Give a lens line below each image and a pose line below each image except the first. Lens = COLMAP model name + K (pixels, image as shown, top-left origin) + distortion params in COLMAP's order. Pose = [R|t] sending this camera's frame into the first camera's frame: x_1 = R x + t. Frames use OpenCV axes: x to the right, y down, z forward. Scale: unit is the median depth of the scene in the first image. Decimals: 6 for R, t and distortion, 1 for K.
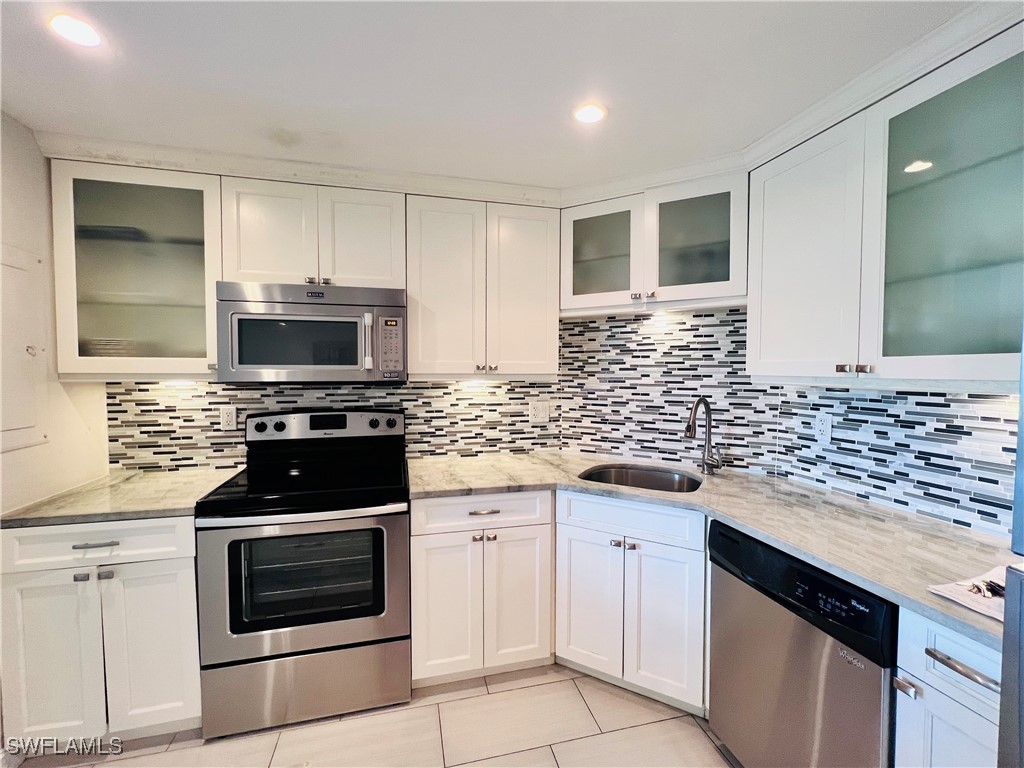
lens RADIAL K [[436.5, 0, 507.8], [0, 436.5, 383.6], [0, 0, 1]] dist [-0.003815, 0.000863]
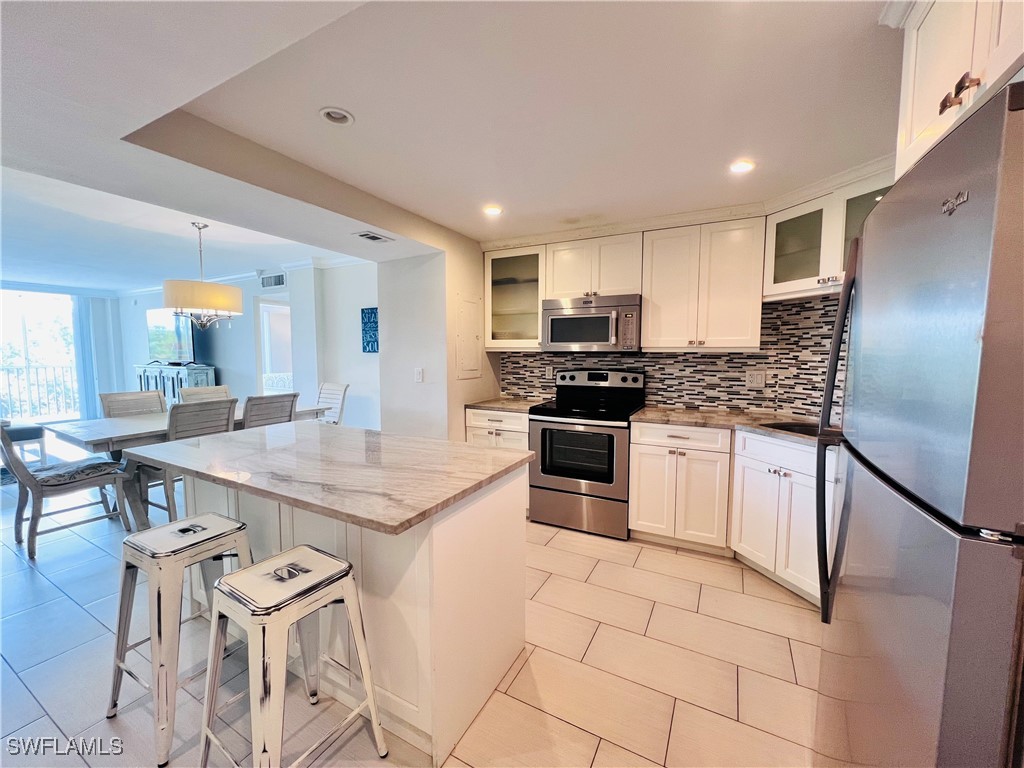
lens RADIAL K [[412.2, 0, 508.4], [0, 412.2, 385.2], [0, 0, 1]] dist [-0.003354, -0.000050]
pose [[0.738725, 0.054058, -0.671836, 0.441050], [-0.022518, 0.998202, 0.055558, 0.044457], [0.673631, -0.025913, 0.738614, -0.440636]]
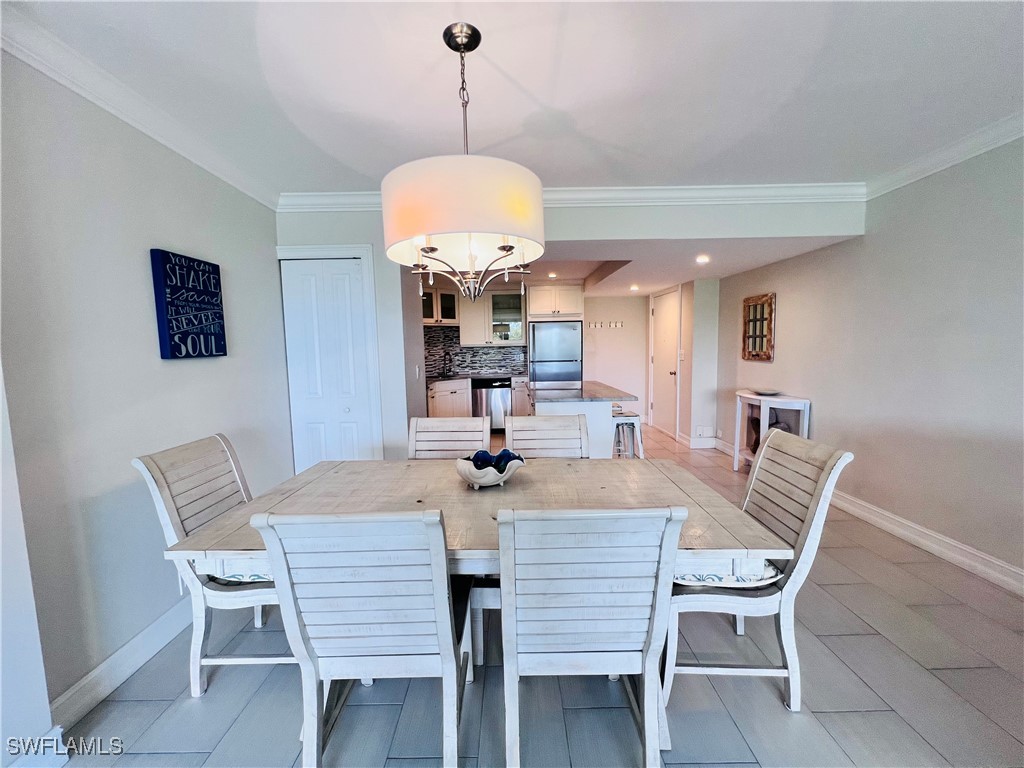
lens RADIAL K [[412.2, 0, 514.0], [0, 412.2, 381.2], [0, 0, 1]] dist [-0.003354, -0.000050]
pose [[0.229066, -0.093713, 0.968889, -2.604200], [0.054459, 0.995030, 0.083366, 0.020825], [-0.971886, 0.033668, 0.233031, -0.249899]]
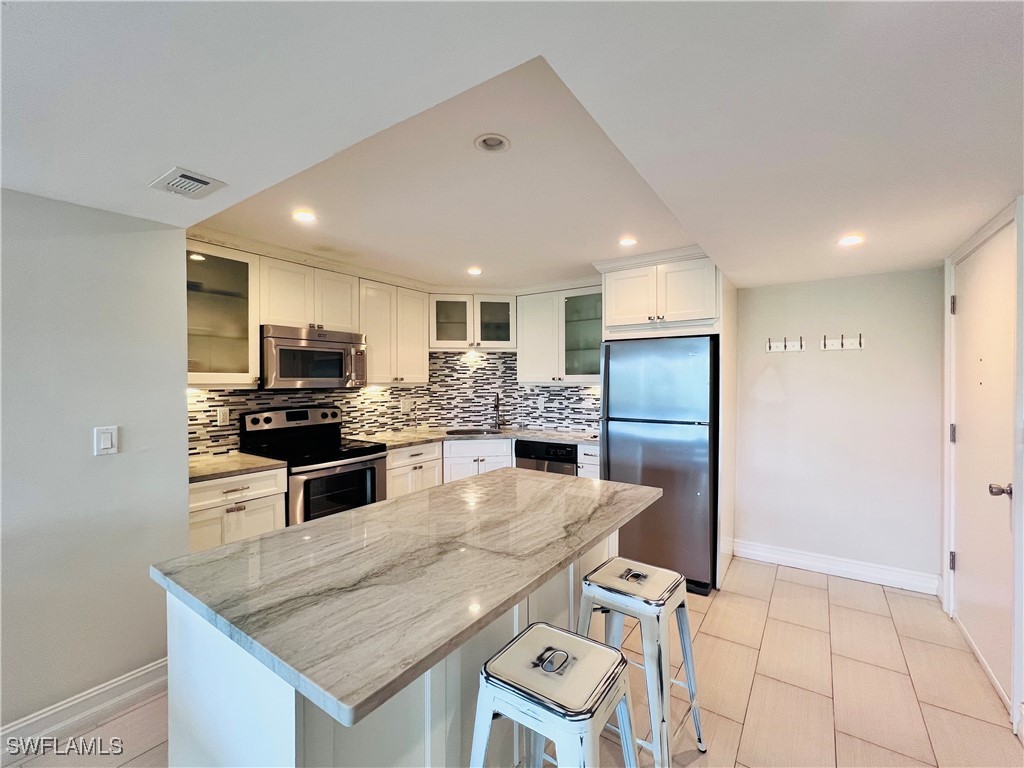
lens RADIAL K [[436.5, 0, 510.1], [0, 436.5, 386.5], [0, 0, 1]] dist [-0.003815, 0.000863]
pose [[0.754227, -0.014317, 0.656458, -0.936213], [0.027870, 0.999559, -0.010220, 0.025915], [-0.656022, 0.026004, 0.754293, -0.679470]]
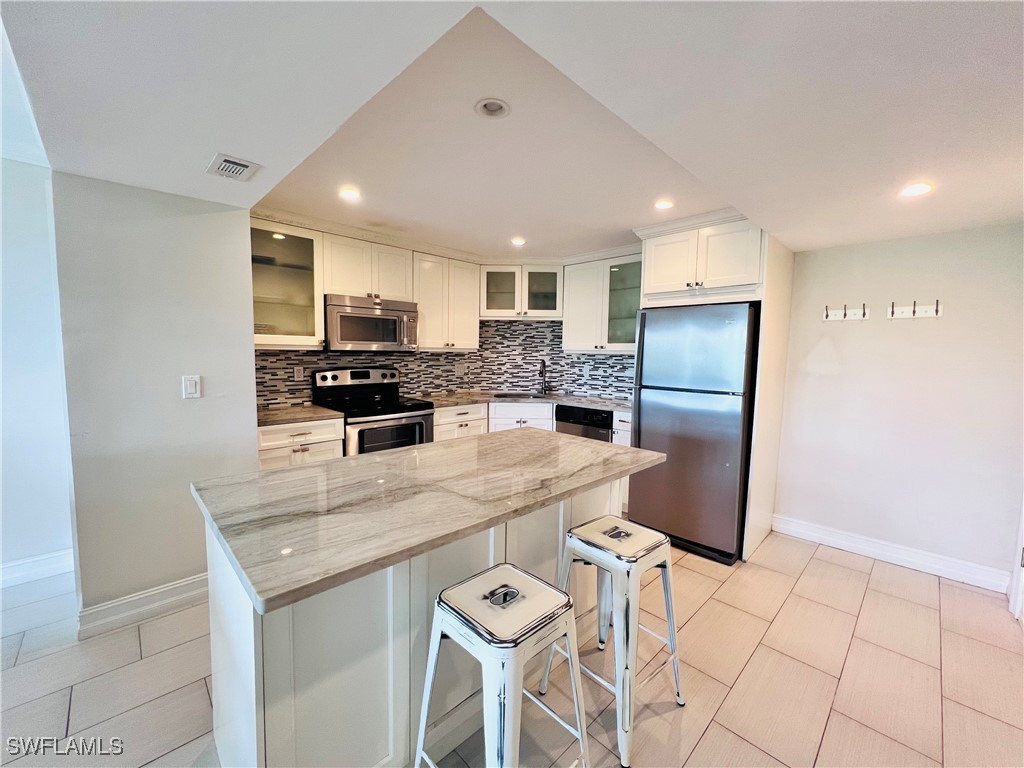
lens RADIAL K [[411.2, 0, 510.6], [0, 411.2, 386.0], [0, 0, 1]] dist [-0.002354, 0.000243]
pose [[0.861722, -0.033164, 0.506296, -0.802876], [0.005113, 0.998378, 0.056694, 0.047358], [-0.507356, -0.046266, 0.860494, -0.773241]]
